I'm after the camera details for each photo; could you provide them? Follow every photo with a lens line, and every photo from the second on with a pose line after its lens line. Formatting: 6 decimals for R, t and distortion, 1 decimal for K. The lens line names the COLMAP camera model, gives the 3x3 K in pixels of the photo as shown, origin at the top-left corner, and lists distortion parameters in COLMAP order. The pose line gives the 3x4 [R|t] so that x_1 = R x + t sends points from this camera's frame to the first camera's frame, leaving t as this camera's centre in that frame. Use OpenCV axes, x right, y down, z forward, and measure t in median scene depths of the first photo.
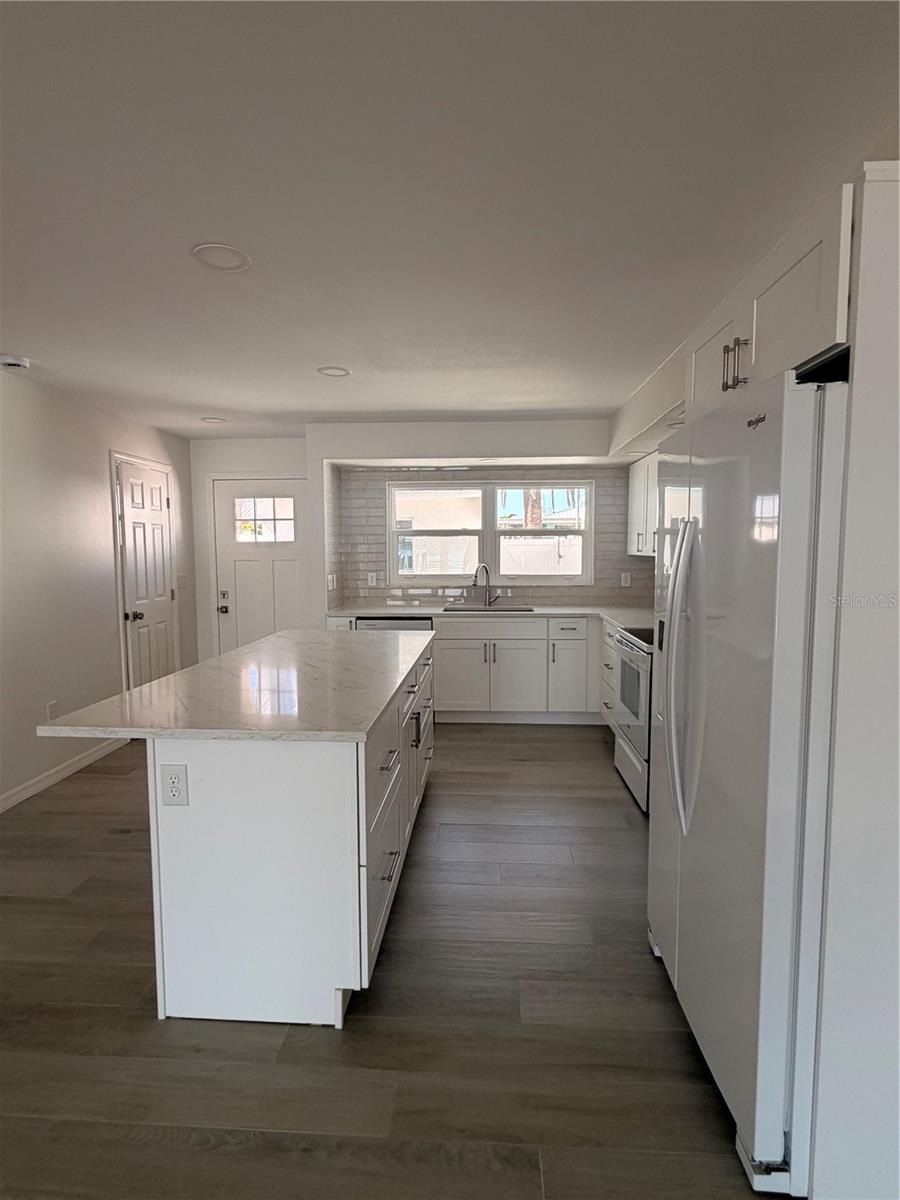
lens RADIAL K [[628.4, 0, 450.0], [0, 628.4, 600.0], [0, 0, 1]] dist [-0.001428, -0.000272]
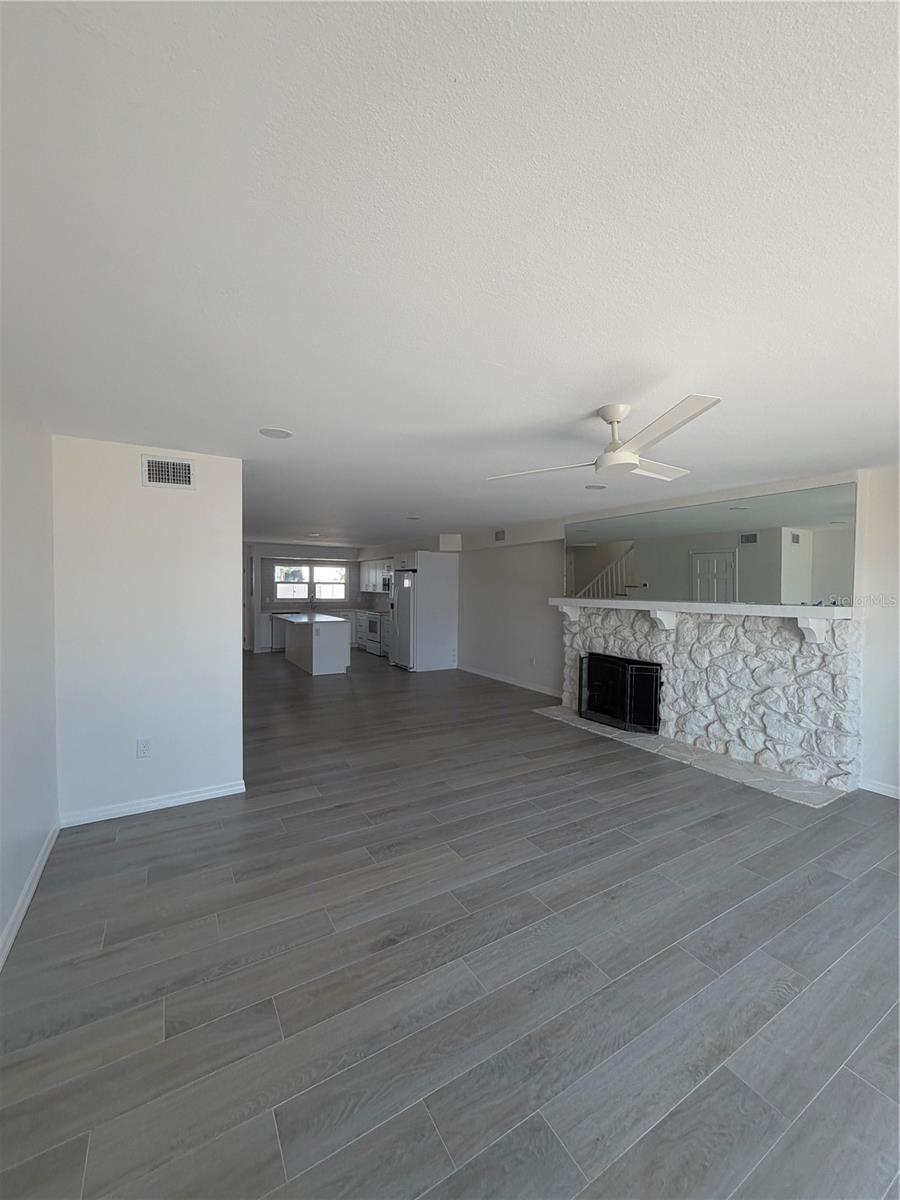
lens RADIAL K [[478.9, 0, 449.9], [0, 478.9, 597.0], [0, 0, 1]] dist [0.000837, 0.000005]
pose [[0.827836, -0.000932, 0.560970, -0.667884], [0.033640, 0.998281, -0.047984, 0.081196], [-0.559961, 0.058594, 0.826444, -1.162502]]
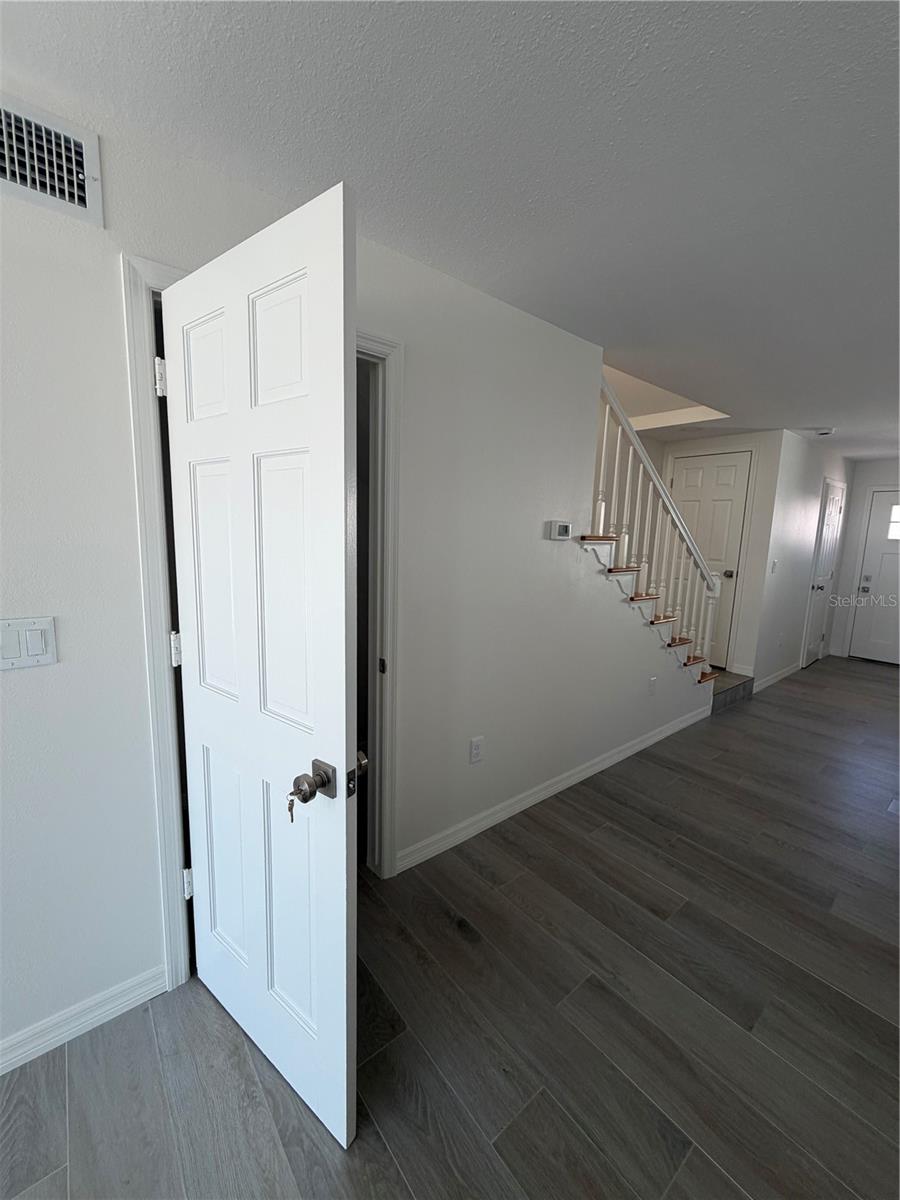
lens RADIAL K [[478.9, 0, 449.9], [0, 478.9, 597.0], [0, 0, 1]] dist [0.000837, 0.000005]
pose [[0.673704, 0.128248, -0.727788, -0.233281], [-0.092595, 0.991715, 0.089042, 0.024353], [0.733177, 0.007402, 0.679997, -0.376704]]
